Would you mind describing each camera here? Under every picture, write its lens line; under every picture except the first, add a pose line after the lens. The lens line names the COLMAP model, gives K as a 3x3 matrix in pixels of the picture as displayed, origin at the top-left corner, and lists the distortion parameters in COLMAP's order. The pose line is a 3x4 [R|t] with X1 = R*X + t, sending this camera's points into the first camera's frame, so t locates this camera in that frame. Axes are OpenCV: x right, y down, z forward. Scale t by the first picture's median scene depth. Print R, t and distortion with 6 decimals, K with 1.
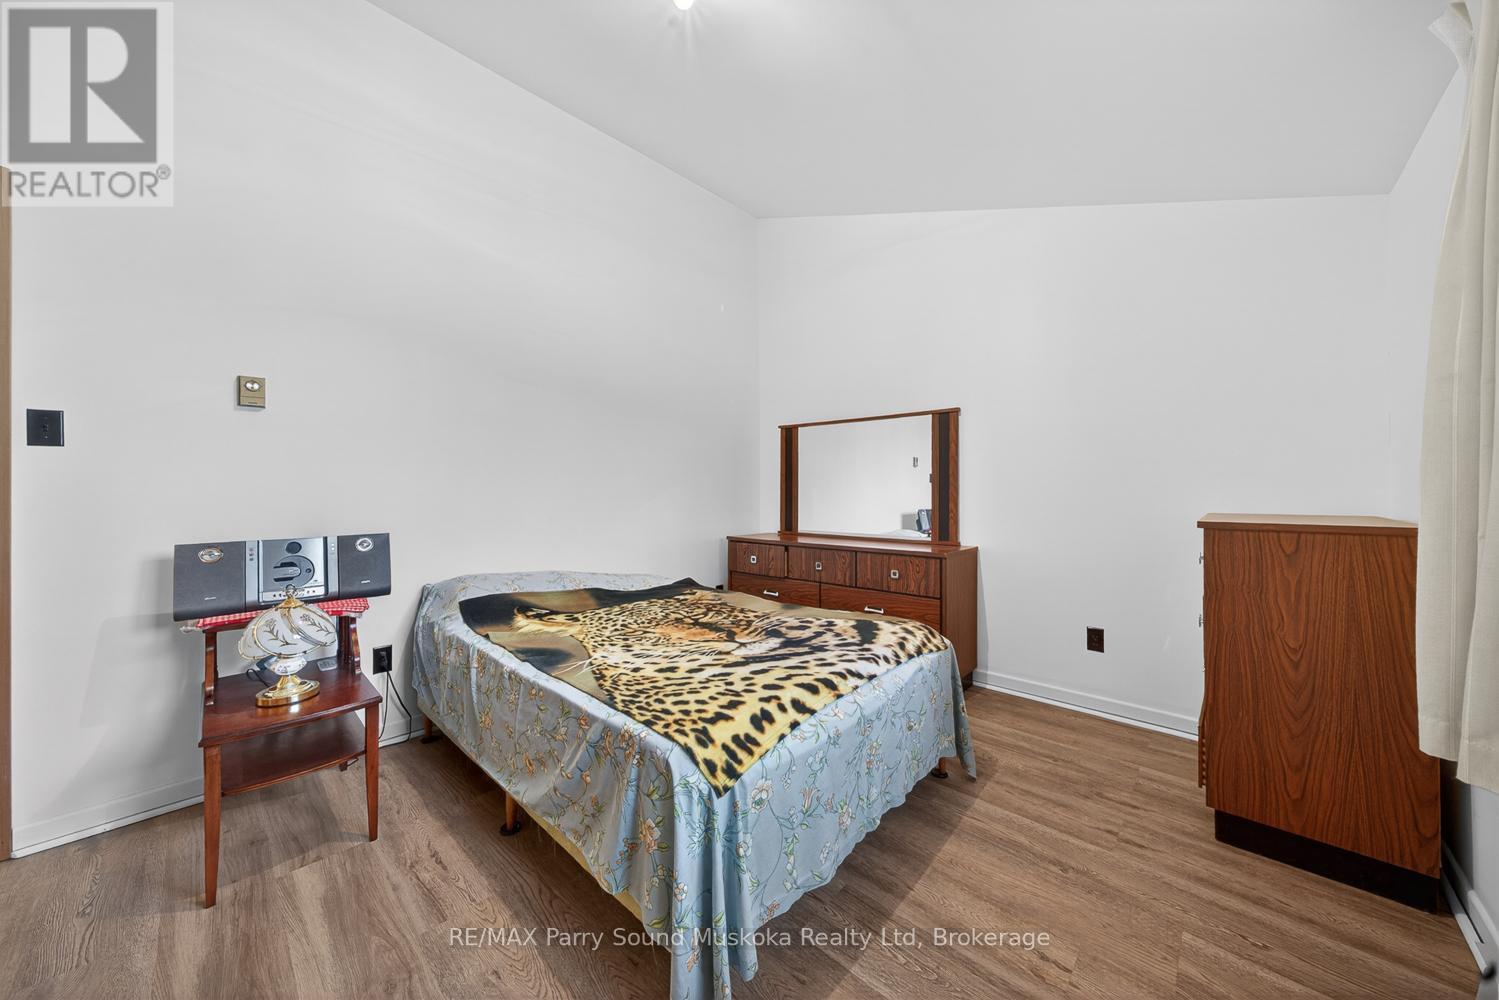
lens RADIAL K [[517.9, 0, 746.9], [0, 517.9, 497.9], [0, 0, 1]] dist [-0.001305, 0.000001]
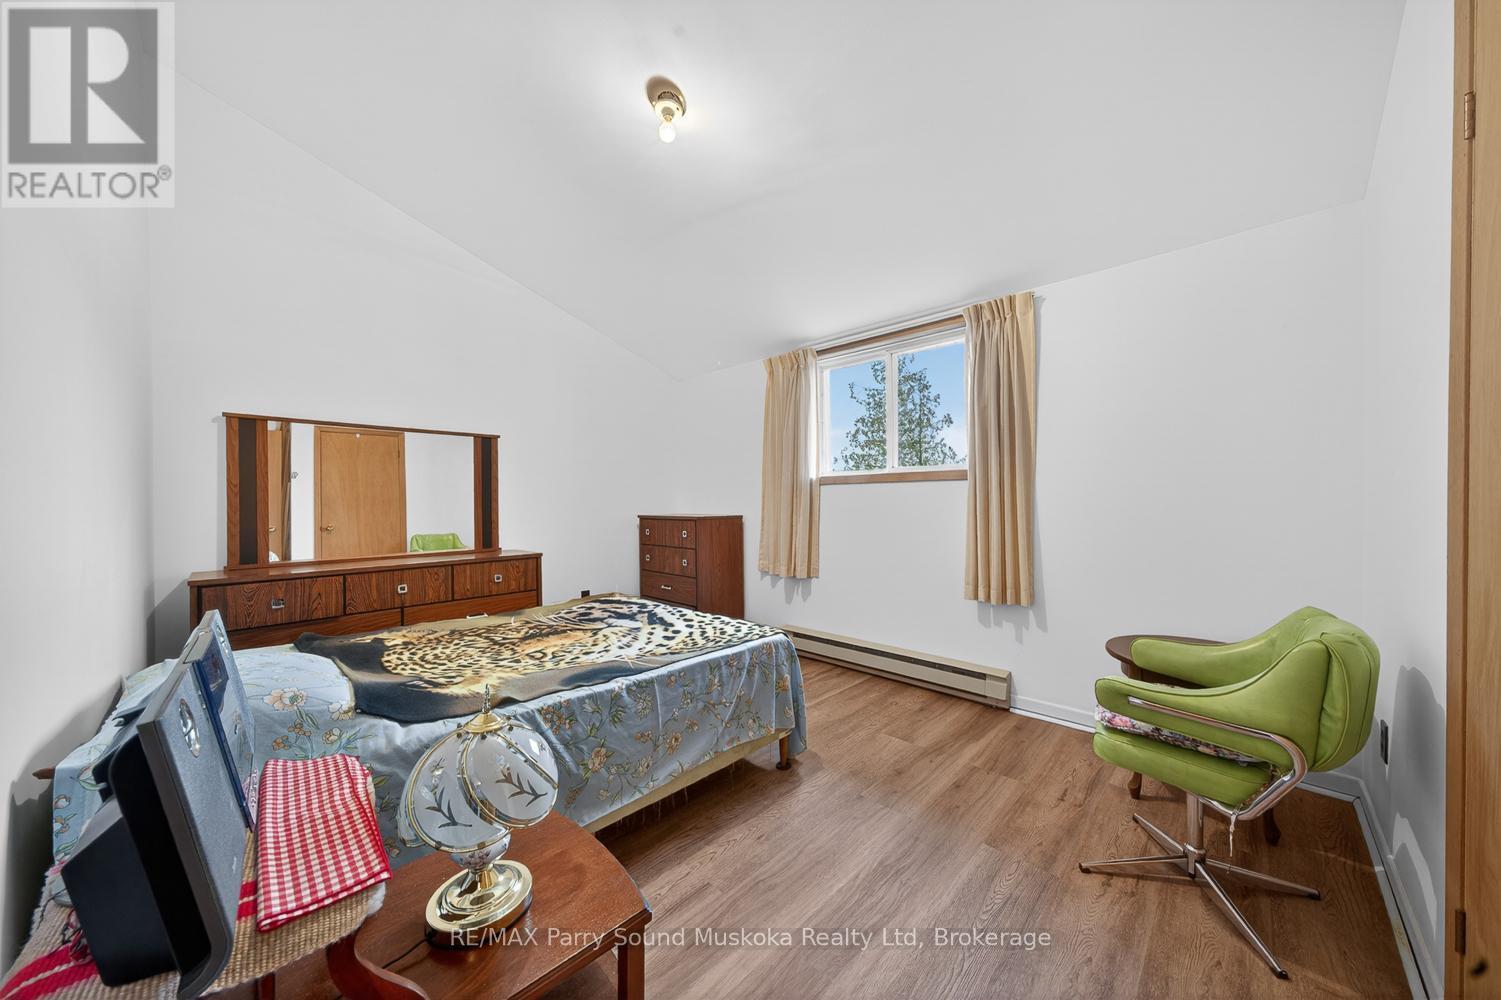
lens RADIAL K [[509.2, 0, 749.2], [0, 509.2, 507.8], [0, 0, 1]] dist [-0.000720, 0.000154]
pose [[0.029067, -0.007599, 0.999549, -1.319304], [0.015325, 0.999857, 0.007156, -0.010091], [-0.999460, 0.015110, 0.029179, 0.676602]]
